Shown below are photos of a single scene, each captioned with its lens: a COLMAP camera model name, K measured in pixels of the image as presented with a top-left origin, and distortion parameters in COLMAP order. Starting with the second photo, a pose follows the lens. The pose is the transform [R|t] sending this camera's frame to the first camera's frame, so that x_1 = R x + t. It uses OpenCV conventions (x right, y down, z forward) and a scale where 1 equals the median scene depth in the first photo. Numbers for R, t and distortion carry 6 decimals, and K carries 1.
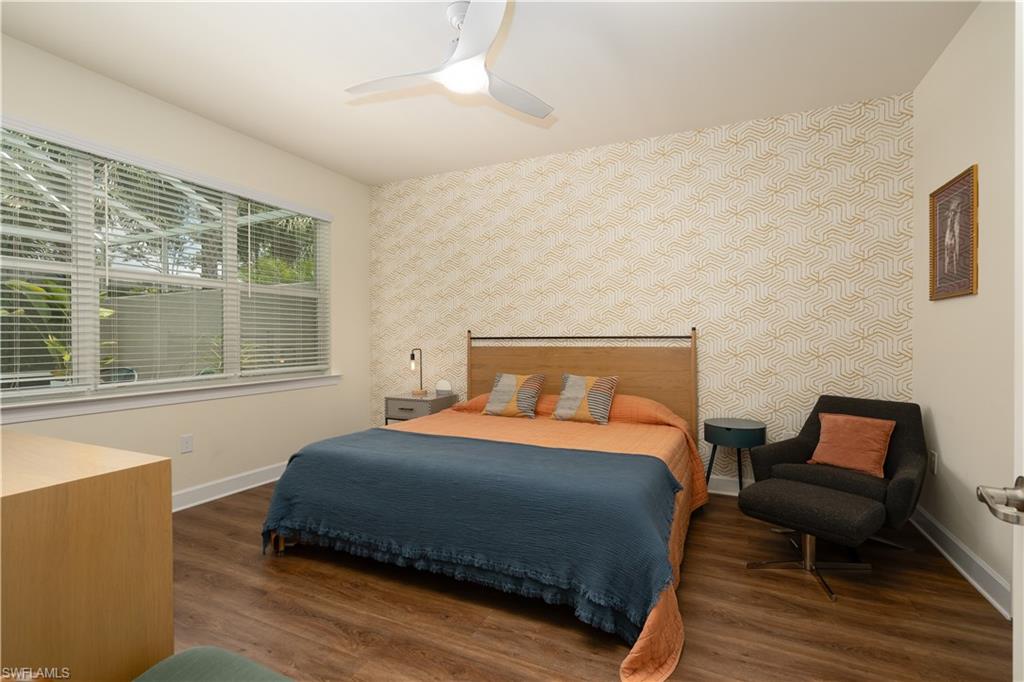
lens RADIAL K [[473.5, 0, 512.7], [0, 473.5, 344.0], [0, 0, 1]] dist [-0.001463, 0.001435]
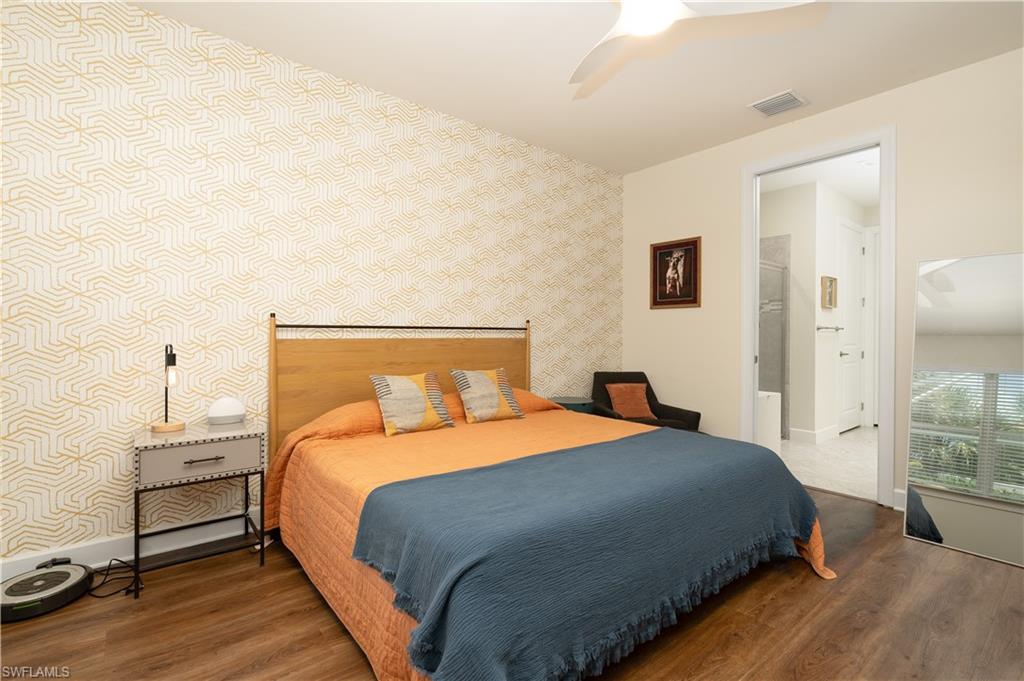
lens RADIAL K [[473.5, 0, 514.4], [0, 473.5, 335.8], [0, 0, 1]] dist [-0.001463, 0.001435]
pose [[0.433966, 0.001902, 0.900927, -0.617094], [0.005214, 0.999976, -0.004622, 0.006544], [-0.900914, 0.006703, 0.433945, 0.538919]]
